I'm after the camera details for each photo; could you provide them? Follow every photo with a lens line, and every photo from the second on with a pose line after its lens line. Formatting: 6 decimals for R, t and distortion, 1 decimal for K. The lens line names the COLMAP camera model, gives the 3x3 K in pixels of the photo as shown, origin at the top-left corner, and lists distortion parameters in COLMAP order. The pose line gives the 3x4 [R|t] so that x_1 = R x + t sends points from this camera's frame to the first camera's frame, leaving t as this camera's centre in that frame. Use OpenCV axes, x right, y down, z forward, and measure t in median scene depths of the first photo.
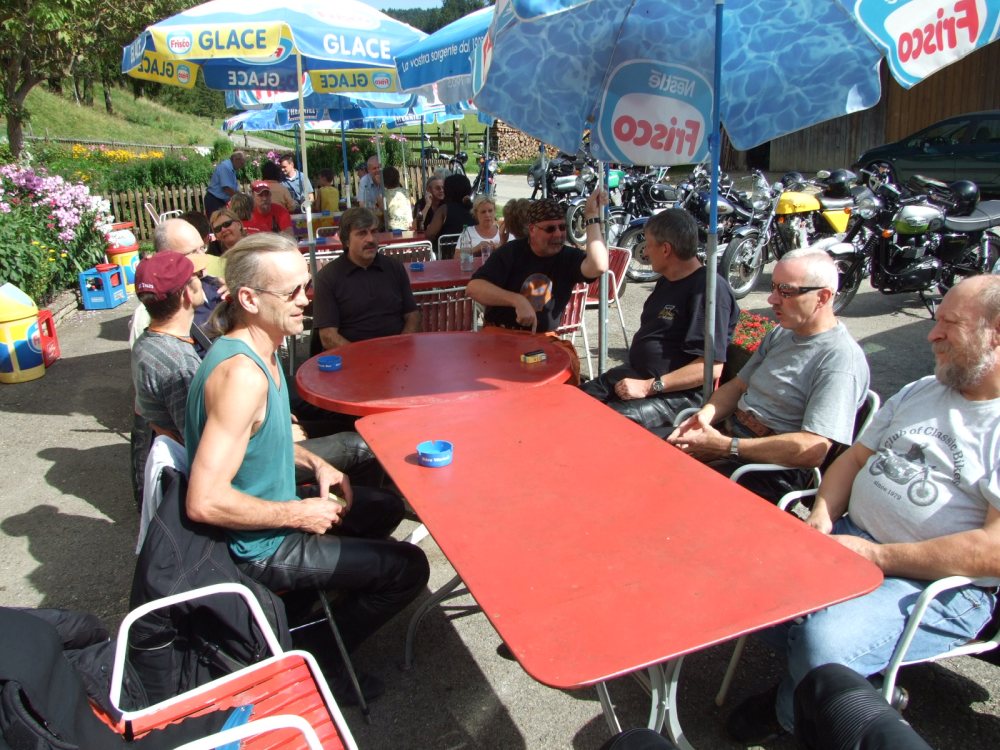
lens RADIAL K [[792.7, 0, 501.2], [0, 792.7, 355.4], [0, 0, 1]] dist [-0.031804, 0.012867]
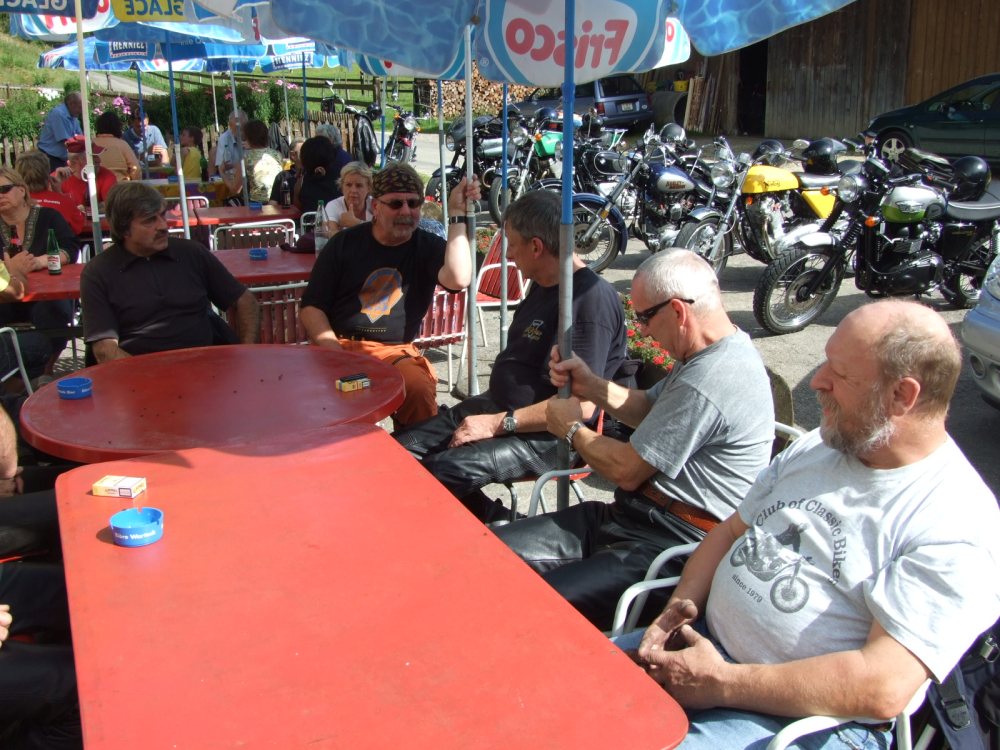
lens RADIAL K [[982.5, 0, 495.7], [0, 982.5, 371.3], [0, 0, 1]] dist [-0.016593, 0.000000]
pose [[0.998737, 0.013283, 0.048448, 0.084869], [-0.013884, 0.999831, 0.012075, -0.014174], [-0.048280, -0.012733, 0.998753, 0.044968]]
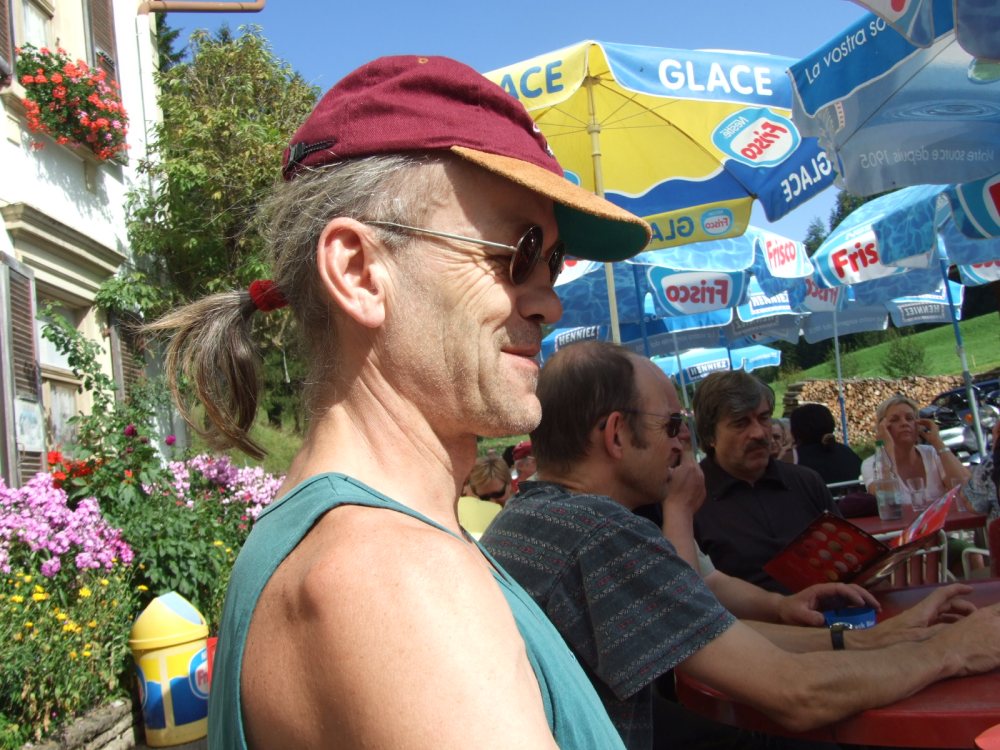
lens RADIAL K [[982.5, 0, 490.9], [0, 982.5, 379.8], [0, 0, 1]] dist [-0.016593, 0.000000]
pose [[0.955638, -0.112077, -0.272388, -0.124366], [0.010450, 0.937096, -0.348914, 0.040866], [0.294359, 0.330589, 0.896696, 0.288117]]
